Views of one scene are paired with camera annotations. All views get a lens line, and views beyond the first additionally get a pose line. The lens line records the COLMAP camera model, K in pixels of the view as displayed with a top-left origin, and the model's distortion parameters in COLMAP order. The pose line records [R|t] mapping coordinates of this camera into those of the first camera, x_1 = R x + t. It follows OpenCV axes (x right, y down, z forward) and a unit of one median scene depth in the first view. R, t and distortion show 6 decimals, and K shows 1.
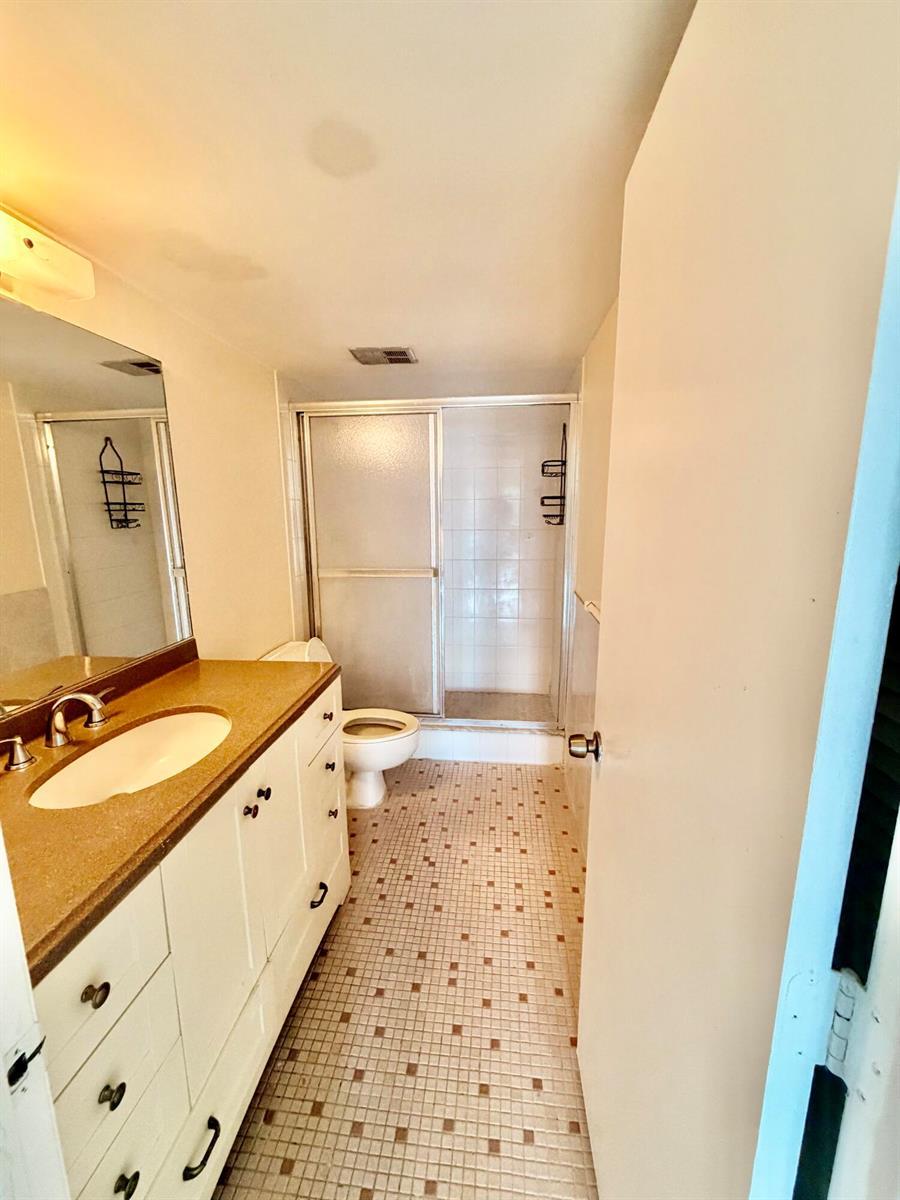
lens RADIAL K [[479.5, 0, 451.9], [0, 479.5, 596.2], [0, 0, 1]] dist [0.000363, 0.000285]
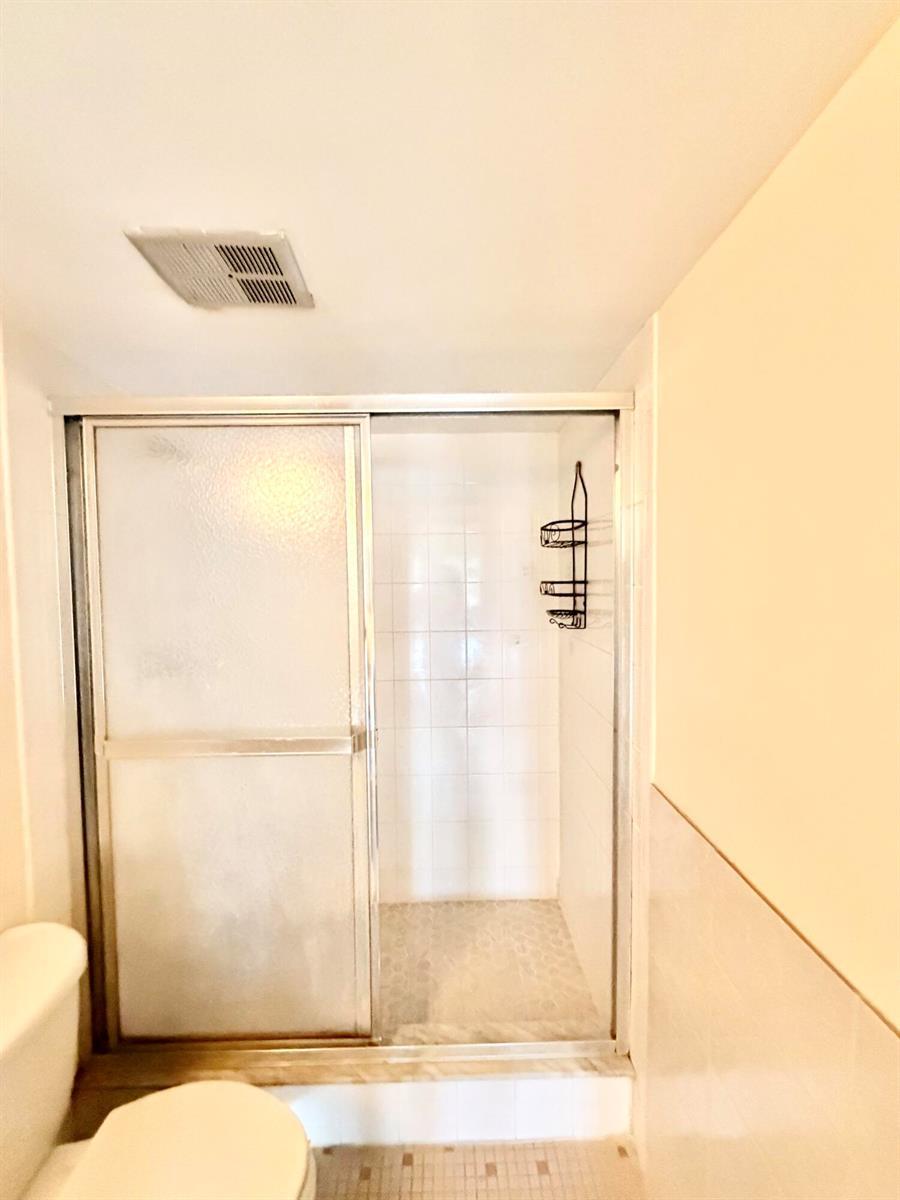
lens RADIAL K [[479.5, 0, 451.9], [0, 479.5, 596.2], [0, 0, 1]] dist [0.000363, 0.000285]
pose [[0.992533, -0.010966, 0.121486, 0.001631], [0.028550, 0.989171, -0.143966, -0.114501], [-0.118592, 0.146360, 0.982097, 0.467439]]
